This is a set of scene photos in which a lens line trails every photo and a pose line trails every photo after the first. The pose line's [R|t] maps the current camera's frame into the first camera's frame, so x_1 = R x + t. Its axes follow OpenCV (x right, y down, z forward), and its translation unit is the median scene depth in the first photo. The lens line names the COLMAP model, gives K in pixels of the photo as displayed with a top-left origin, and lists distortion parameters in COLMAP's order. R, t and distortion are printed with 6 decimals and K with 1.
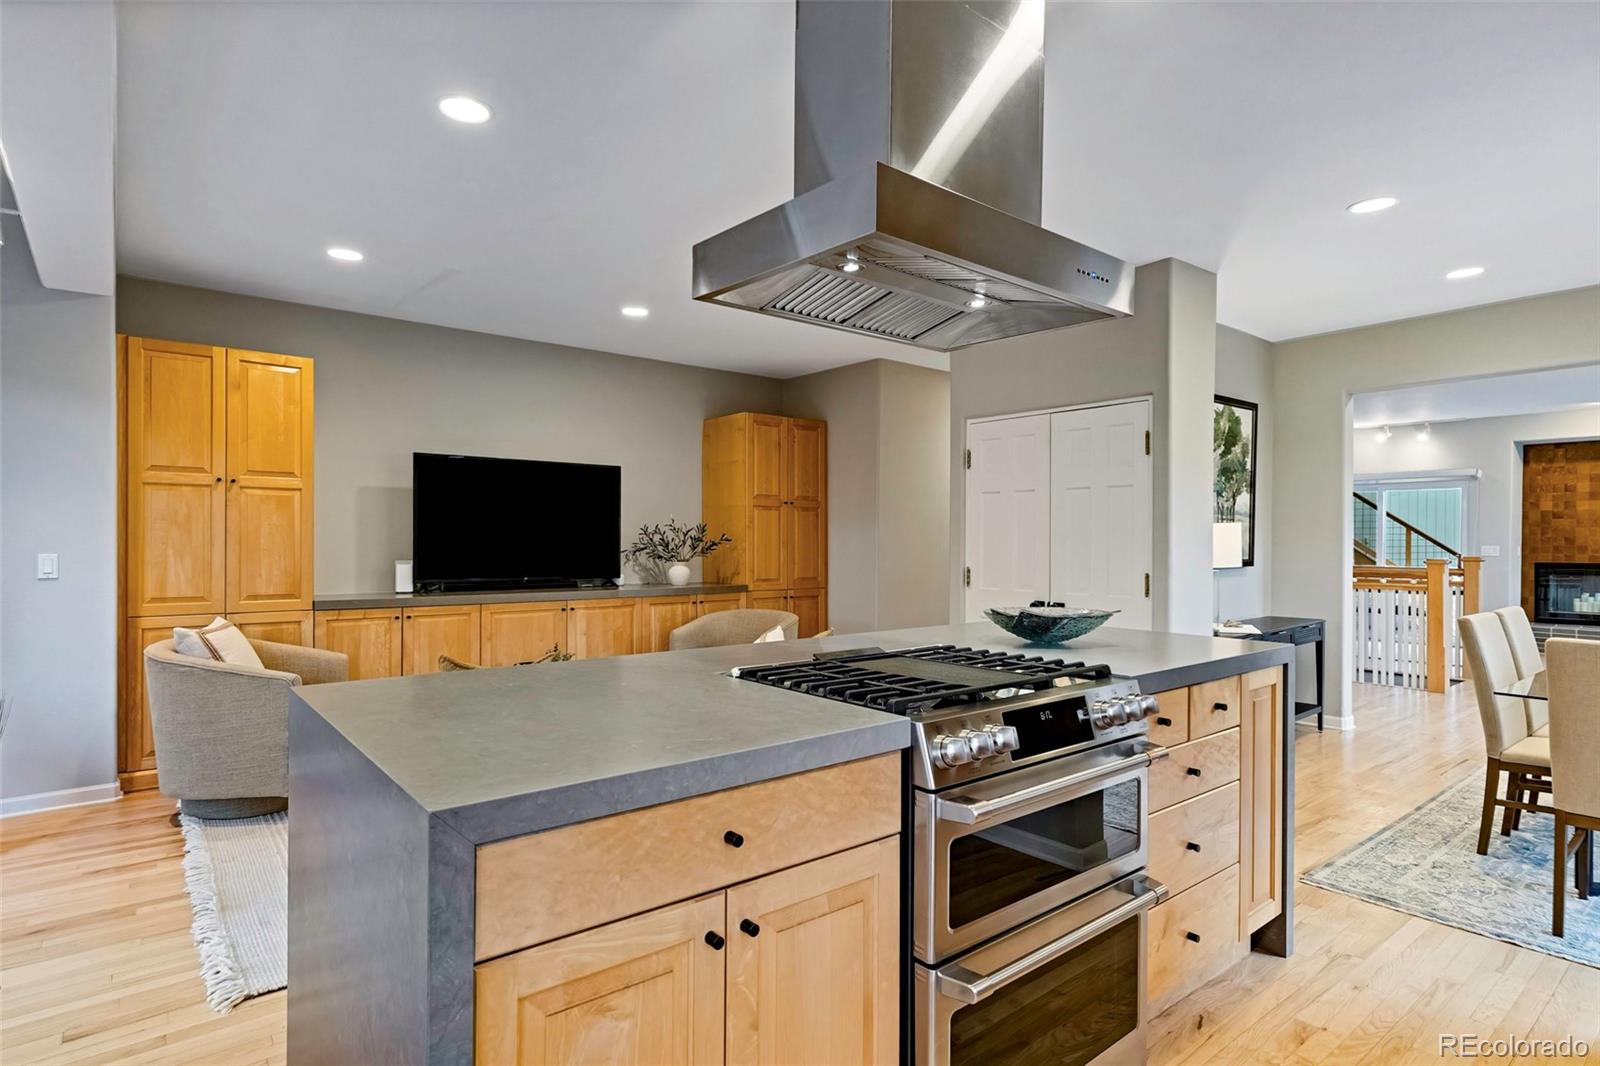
lens RADIAL K [[811.2, 0, 807.1], [0, 811.2, 540.0], [0, 0, 1]] dist [0.001818, 0.000697]
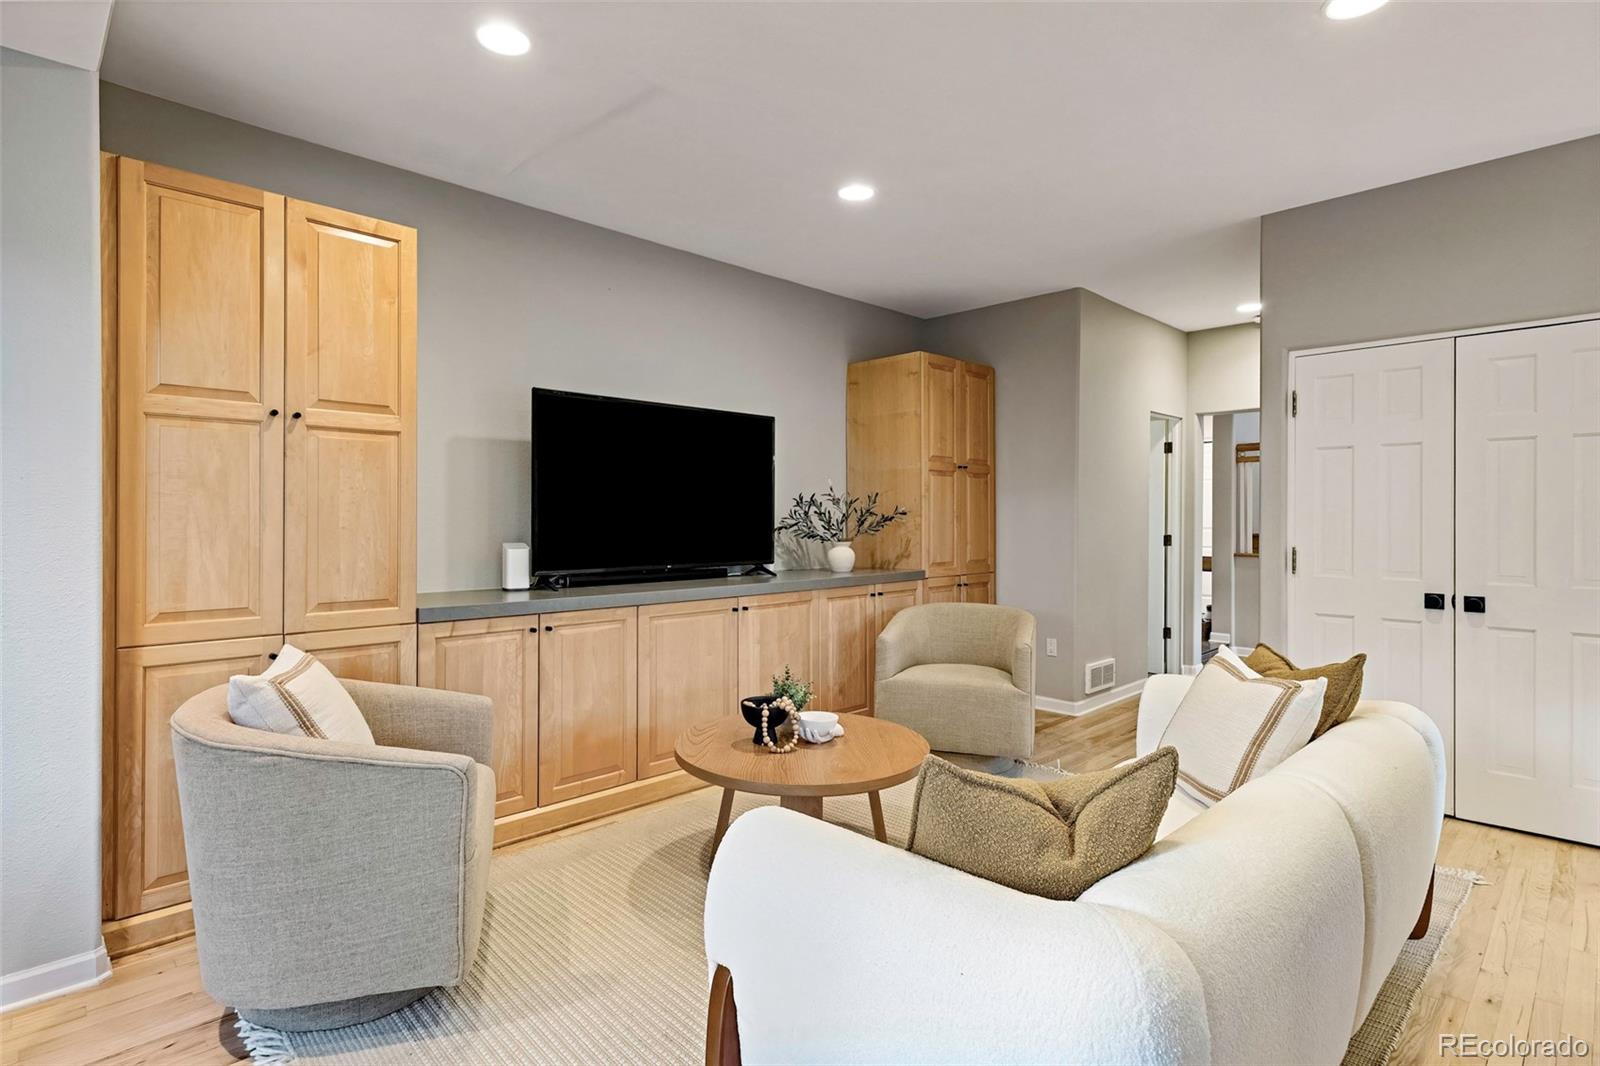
lens RADIAL K [[811.2, 0, 845.7], [0, 811.2, 512.7], [0, 0, 1]] dist [0.001818, 0.000697]
pose [[0.995940, -0.001845, 0.089995, -0.332004], [0.002119, 0.999993, -0.002955, 0.002414], [-0.089989, 0.003134, 0.995938, 0.337830]]
